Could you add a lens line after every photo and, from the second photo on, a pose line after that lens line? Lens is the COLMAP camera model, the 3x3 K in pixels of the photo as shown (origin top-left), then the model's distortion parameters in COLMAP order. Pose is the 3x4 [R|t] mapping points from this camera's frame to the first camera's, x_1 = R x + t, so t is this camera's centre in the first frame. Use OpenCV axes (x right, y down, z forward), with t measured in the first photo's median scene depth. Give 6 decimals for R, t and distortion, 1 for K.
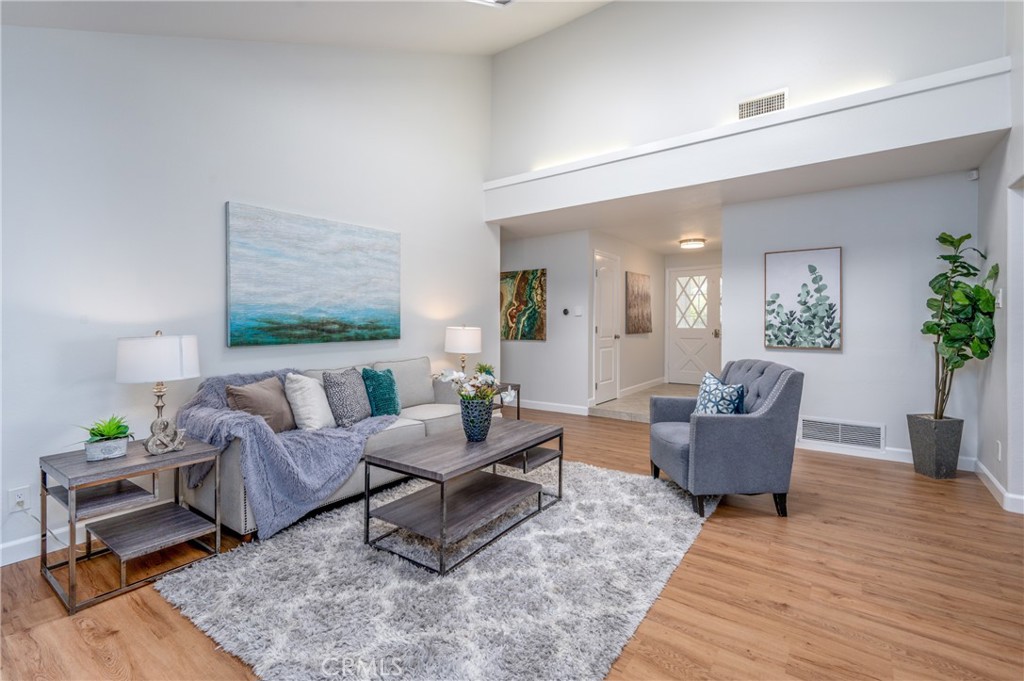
lens RADIAL K [[466.6, 0, 513.4], [0, 466.6, 319.7], [0, 0, 1]] dist [-0.003072, -0.000449]
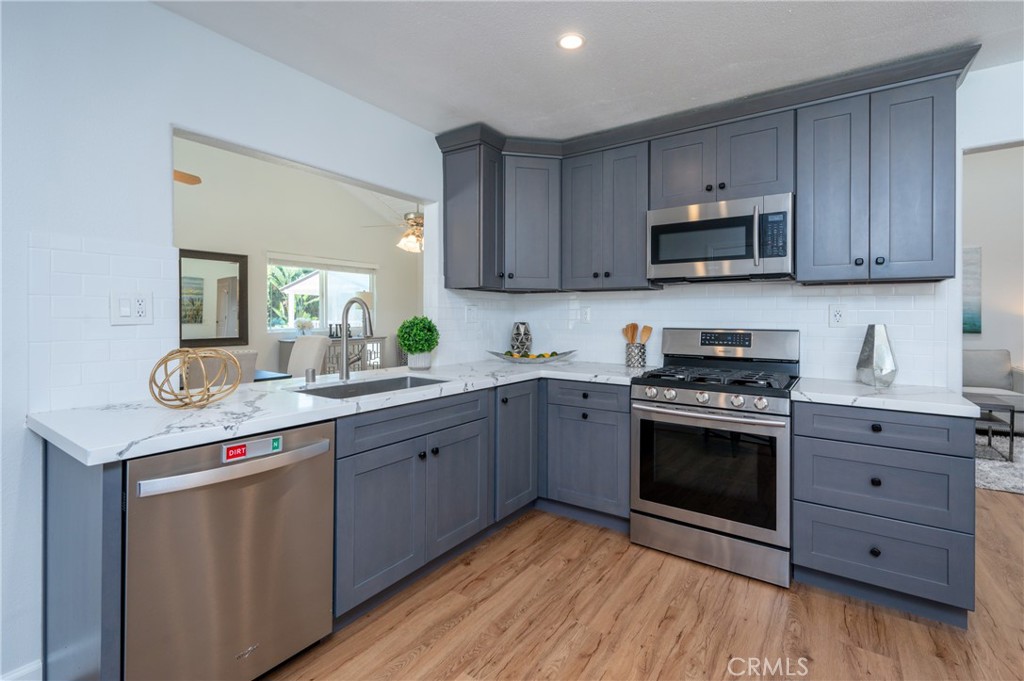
lens RADIAL K [[460.5, 0, 514.6], [0, 460.5, 317.1], [0, 0, 1]] dist [-0.002151, 0.000078]
pose [[0.037723, 0.008355, -0.999253, 0.928282], [-0.001842, 0.999964, 0.008292, -0.008110], [0.999287, 0.001528, 0.037737, -0.275178]]
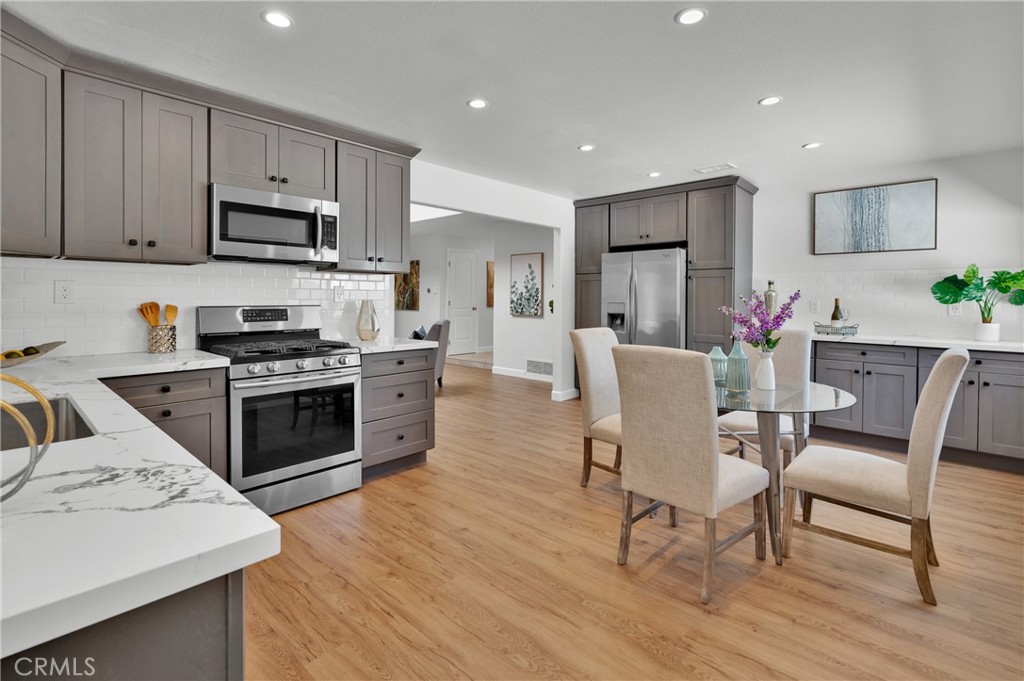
lens RADIAL K [[478.9, 0, 514.4], [0, 478.9, 299.9], [0, 0, 1]] dist [-0.000012, -0.000129]
pose [[0.994696, 0.012166, -0.102133, 0.757629], [-0.011247, 0.999891, 0.009566, -0.007409], [0.102239, -0.008366, 0.994725, -0.646554]]
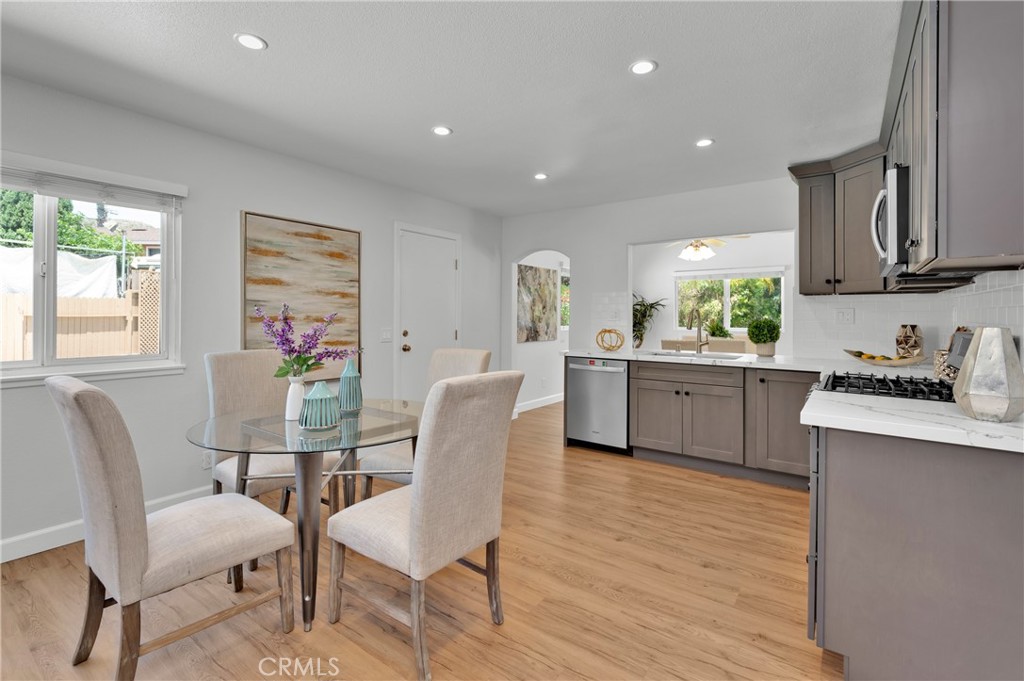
lens RADIAL K [[464.7, 0, 511.9], [0, 464.7, 311.1], [0, 0, 1]] dist [0.001673, 0.000276]
pose [[-0.999892, 0.000653, -0.014702, 0.784622], [0.000874, 0.999887, -0.015011, -0.003122], [0.014690, -0.015022, -0.999779, 0.511872]]
